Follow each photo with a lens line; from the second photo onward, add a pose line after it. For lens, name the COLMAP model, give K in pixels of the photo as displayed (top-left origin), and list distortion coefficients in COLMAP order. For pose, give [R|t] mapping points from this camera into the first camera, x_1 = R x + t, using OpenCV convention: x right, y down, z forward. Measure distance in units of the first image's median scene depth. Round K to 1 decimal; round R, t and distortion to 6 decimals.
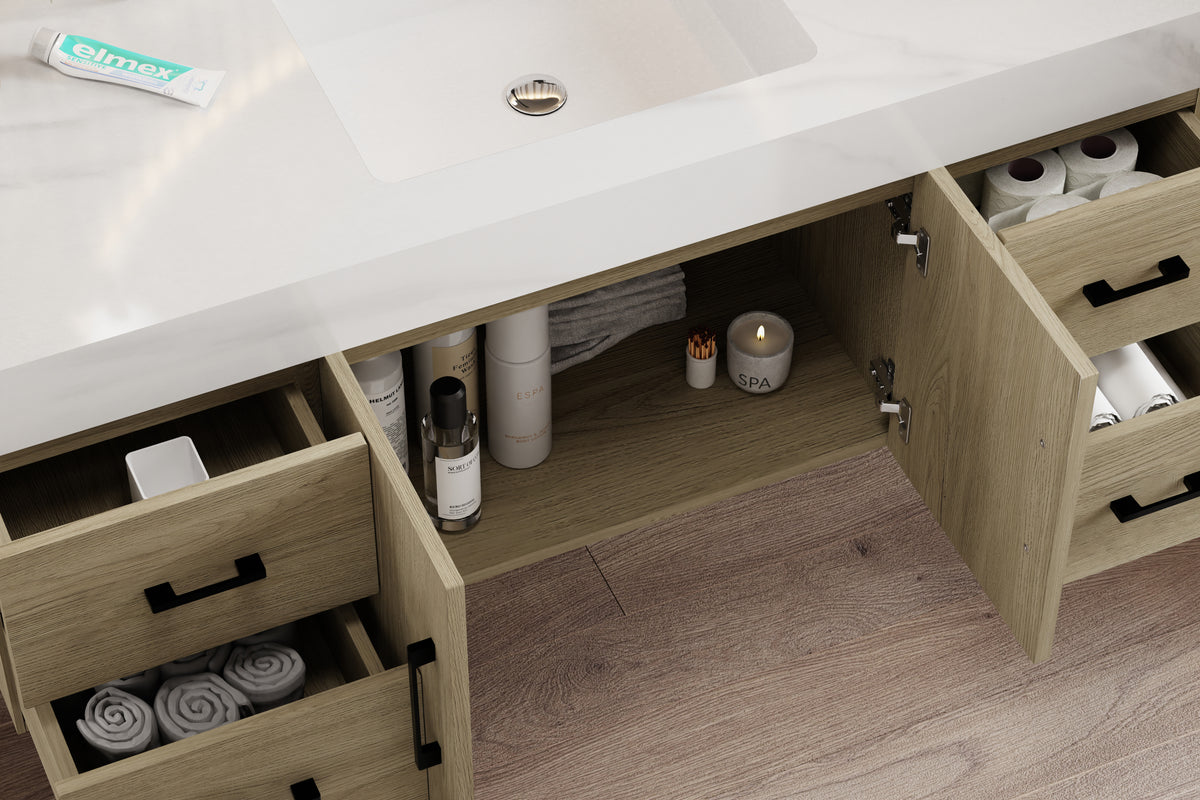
lens RADIAL K [[3139.7, 0, 600.0], [0, 3139.7, 400.0], [0, 0, 1]] dist [-0.003115, -0.044387]
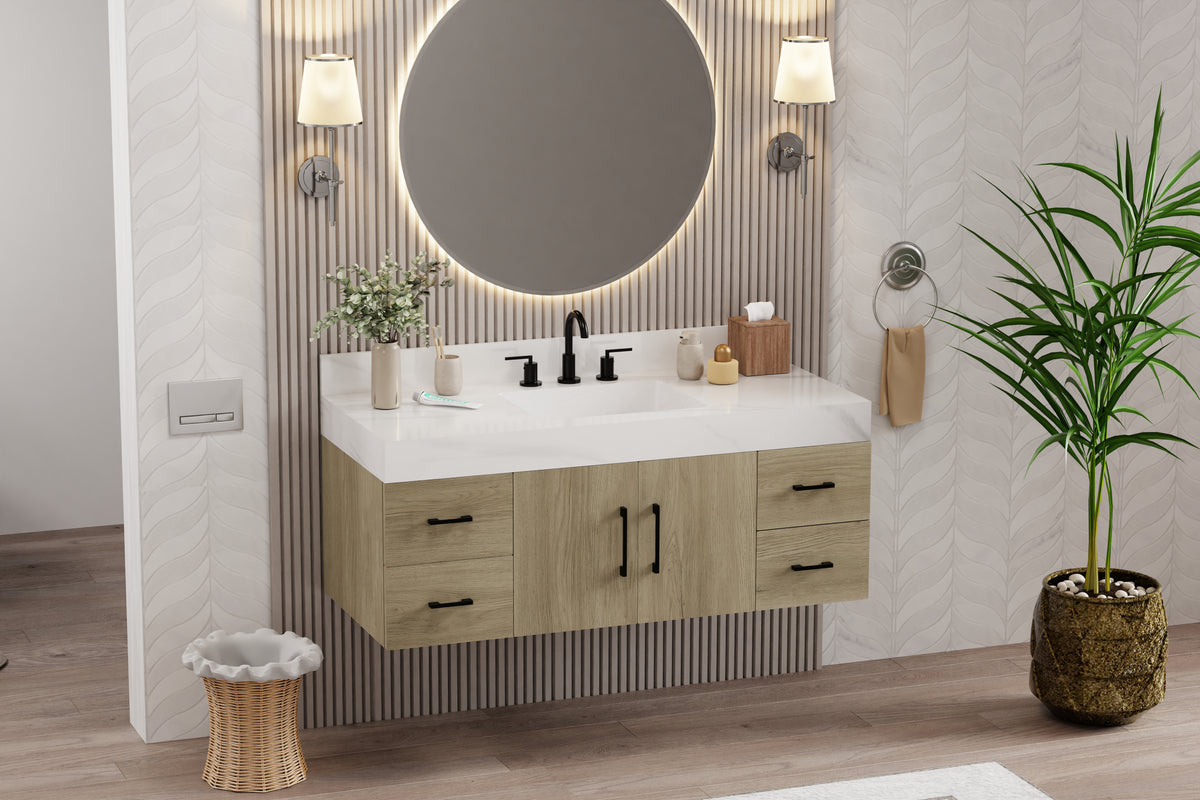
lens RADIAL K [[3139.7, 0, 600.0], [0, 3139.7, 400.0], [0, 0, 1]] dist [-0.003115, -0.044387]
pose [[0.998897, 0.011513, -0.045525, 0.099345], [-0.035238, 0.824579, -0.564649, 1.384709], [0.031038, 0.565630, 0.824075, -1.190644]]
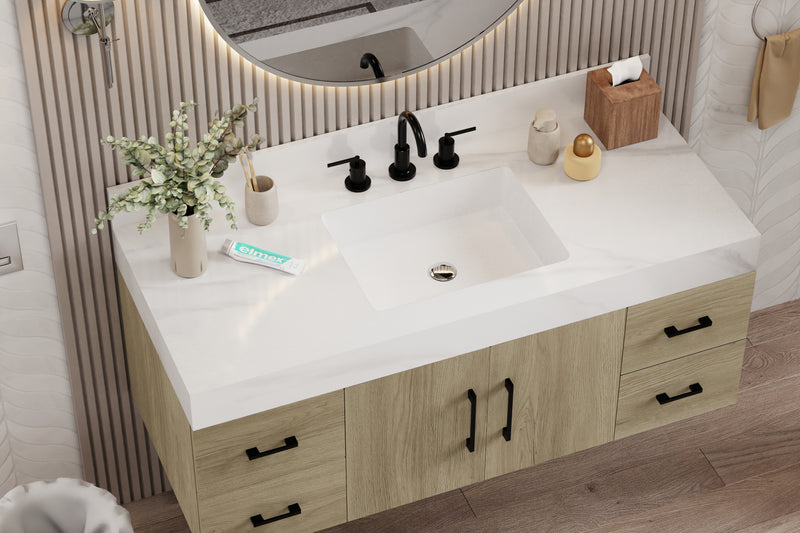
lens RADIAL K [[2093.1, 0, 400.0], [0, 2093.1, 266.5], [0, 0, 1]] dist [-0.003115, -0.044387]
pose [[0.999625, 0.018776, -0.019952, -0.021963], [-0.020377, 0.996314, -0.083320, 0.023820], [0.018314, 0.083696, 0.996323, -0.491647]]
